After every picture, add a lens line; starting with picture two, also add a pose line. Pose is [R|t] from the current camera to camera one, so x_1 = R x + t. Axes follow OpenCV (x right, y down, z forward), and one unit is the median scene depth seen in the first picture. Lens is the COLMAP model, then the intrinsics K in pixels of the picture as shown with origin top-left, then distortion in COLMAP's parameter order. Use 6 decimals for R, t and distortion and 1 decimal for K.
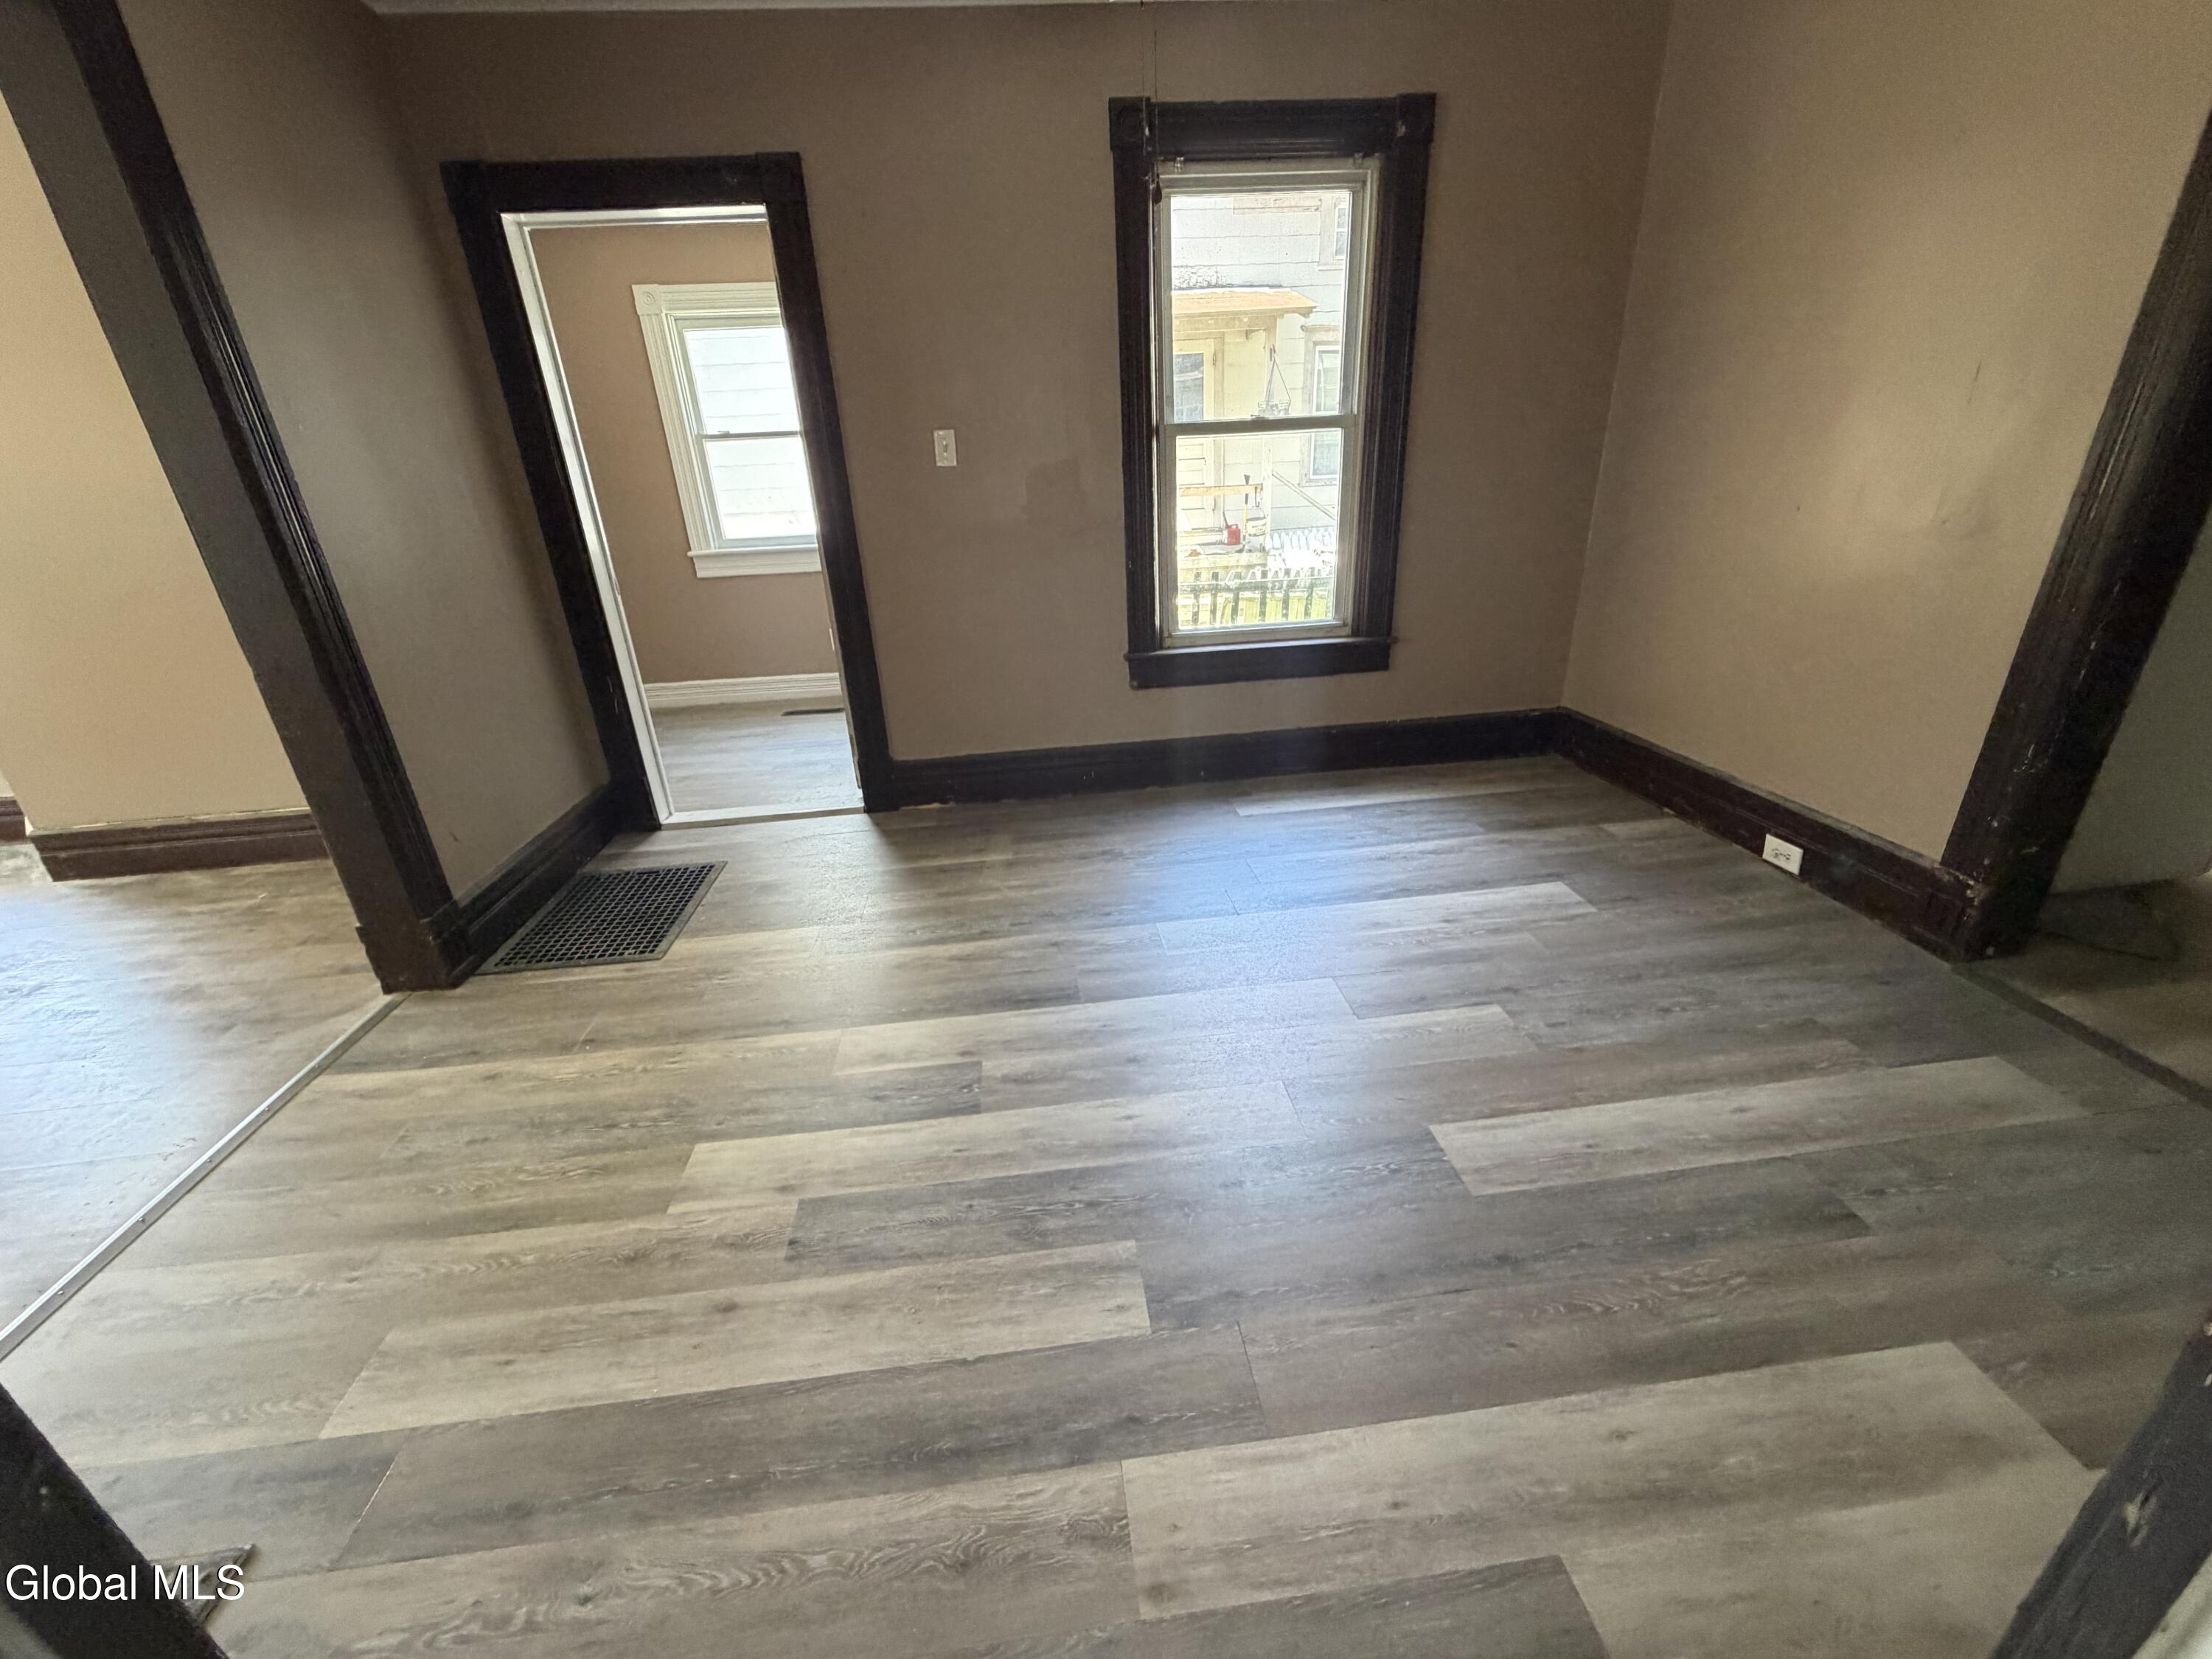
lens RADIAL K [[887.7, 0, 1103.9], [0, 887.7, 831.9], [0, 0, 1]] dist [0.003068, -0.001543]
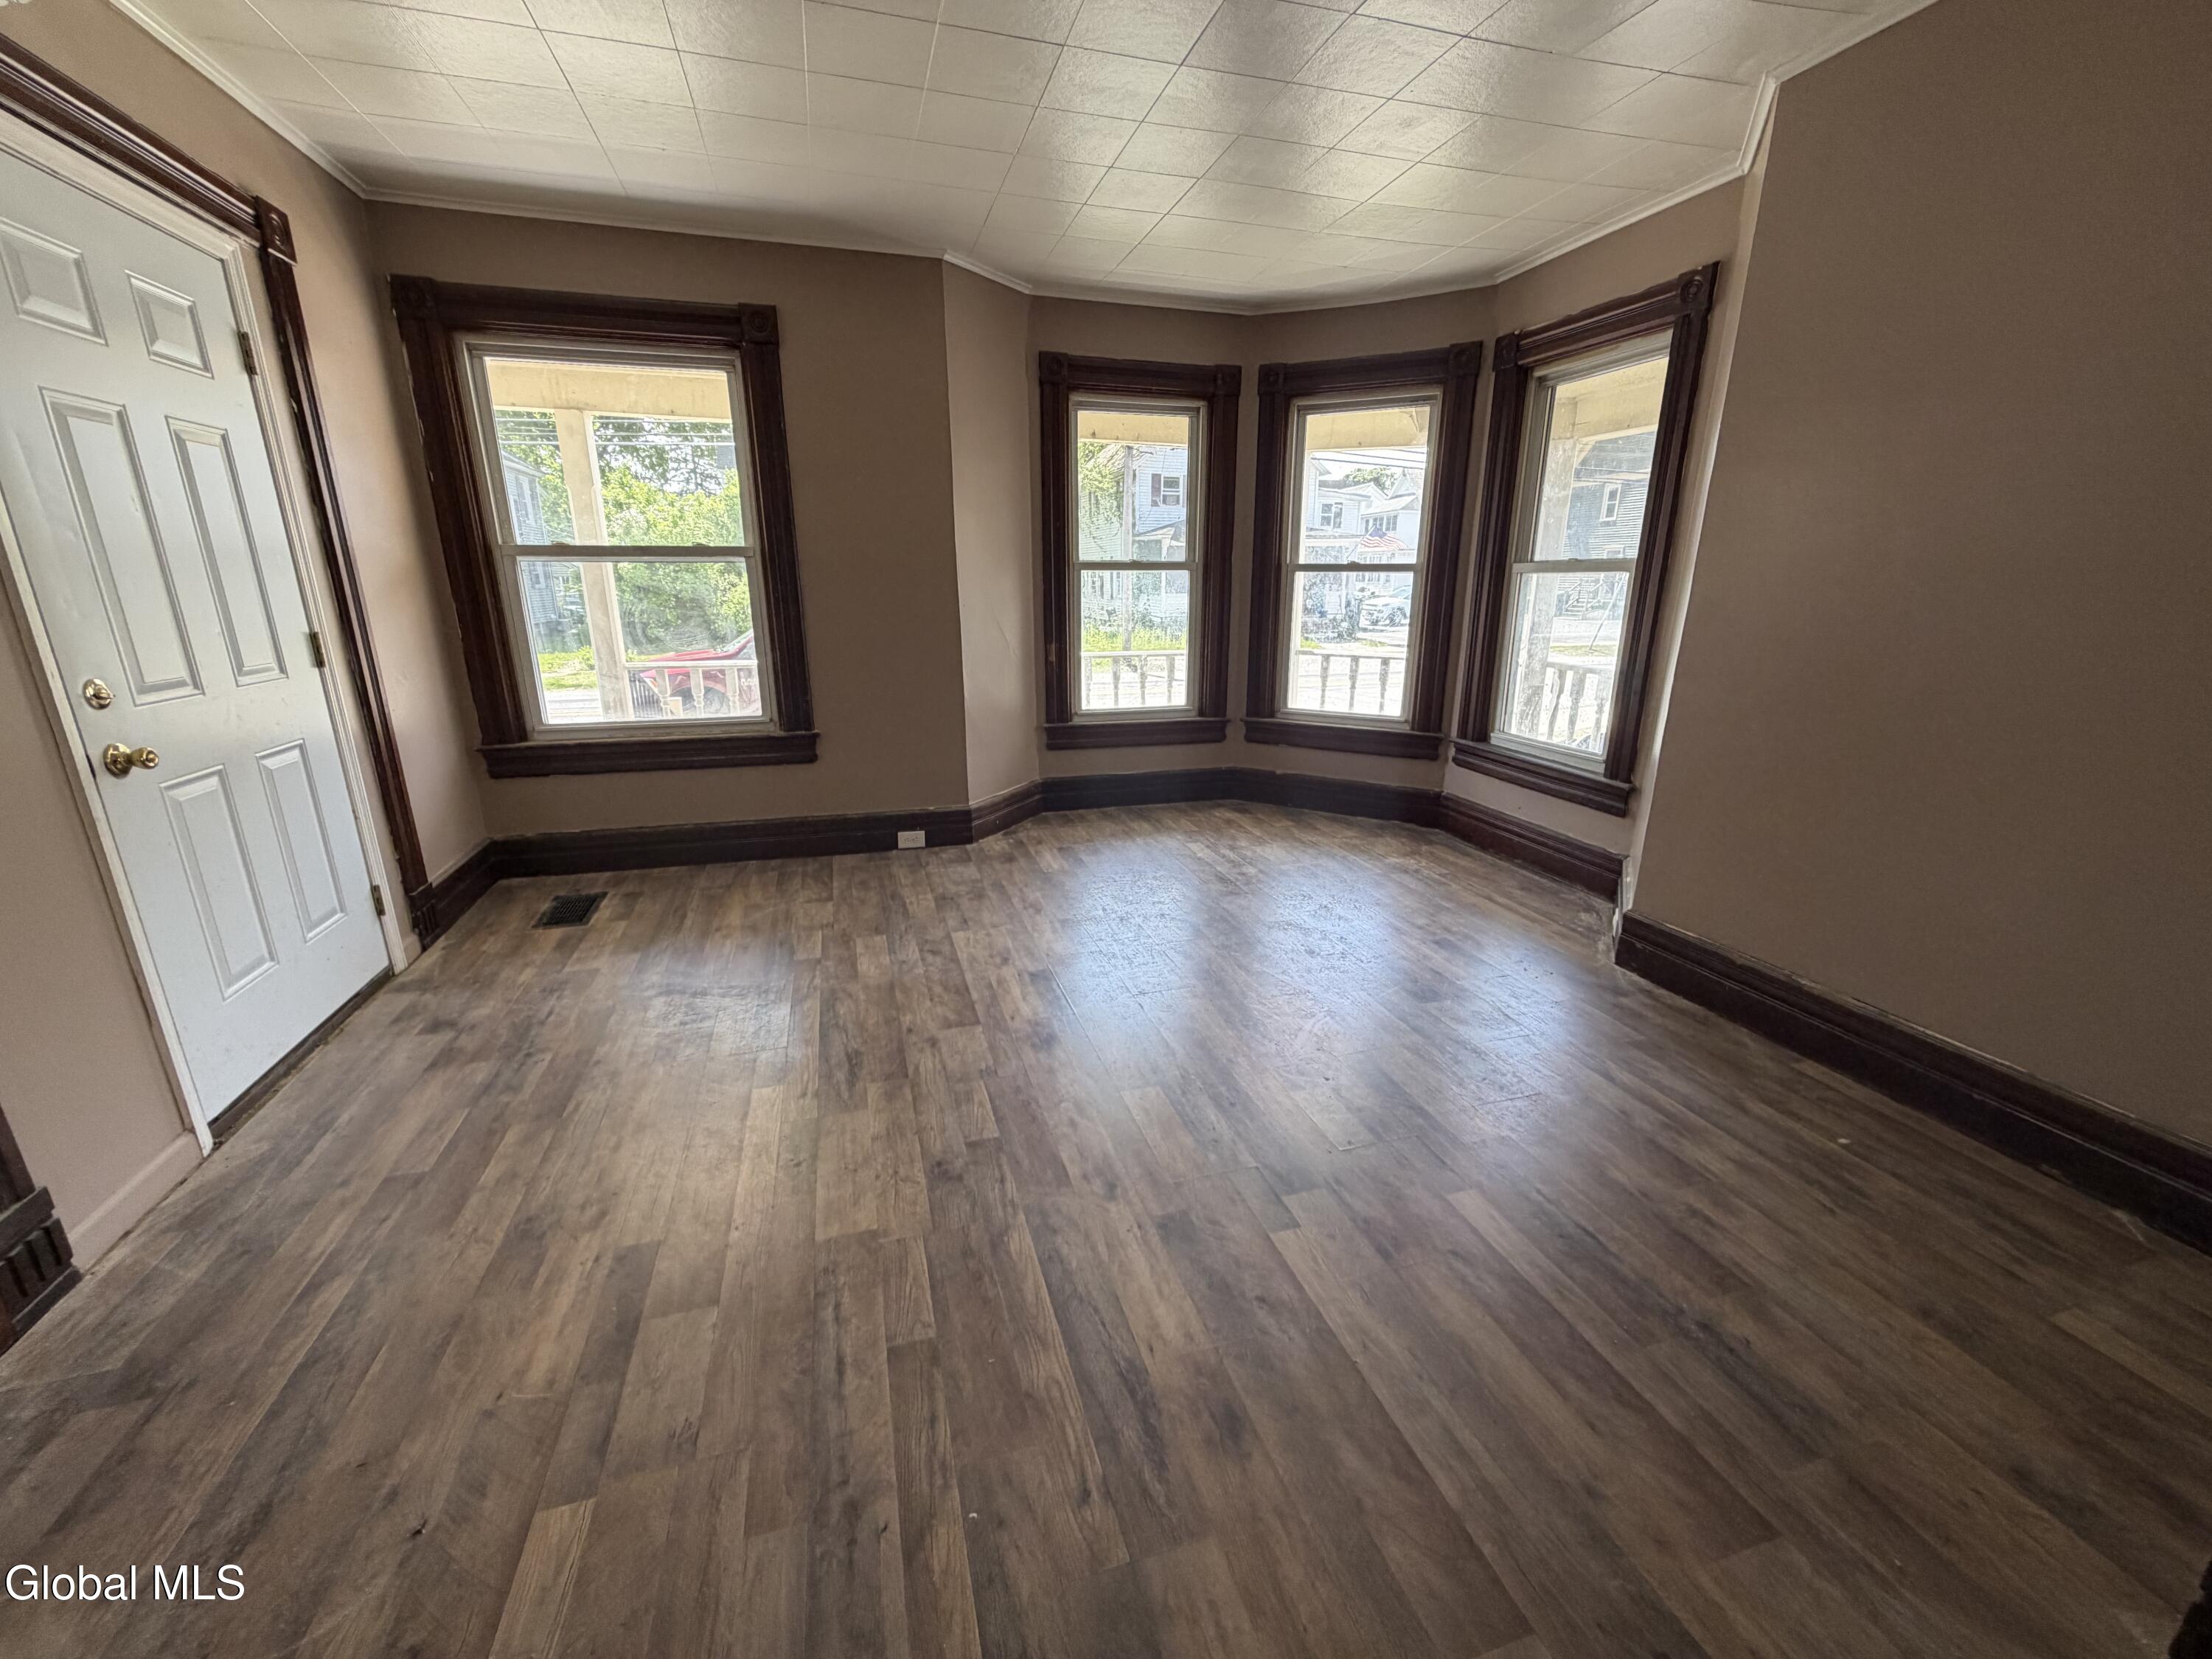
lens RADIAL K [[887.7, 0, 1104.6], [0, 887.7, 830.8], [0, 0, 1]] dist [0.003068, -0.001543]
pose [[0.191131, 0.314609, -0.929780, -0.463428], [-0.396860, 0.891136, 0.219952, -0.061538], [0.897759, 0.326953, 0.295180, 0.197042]]
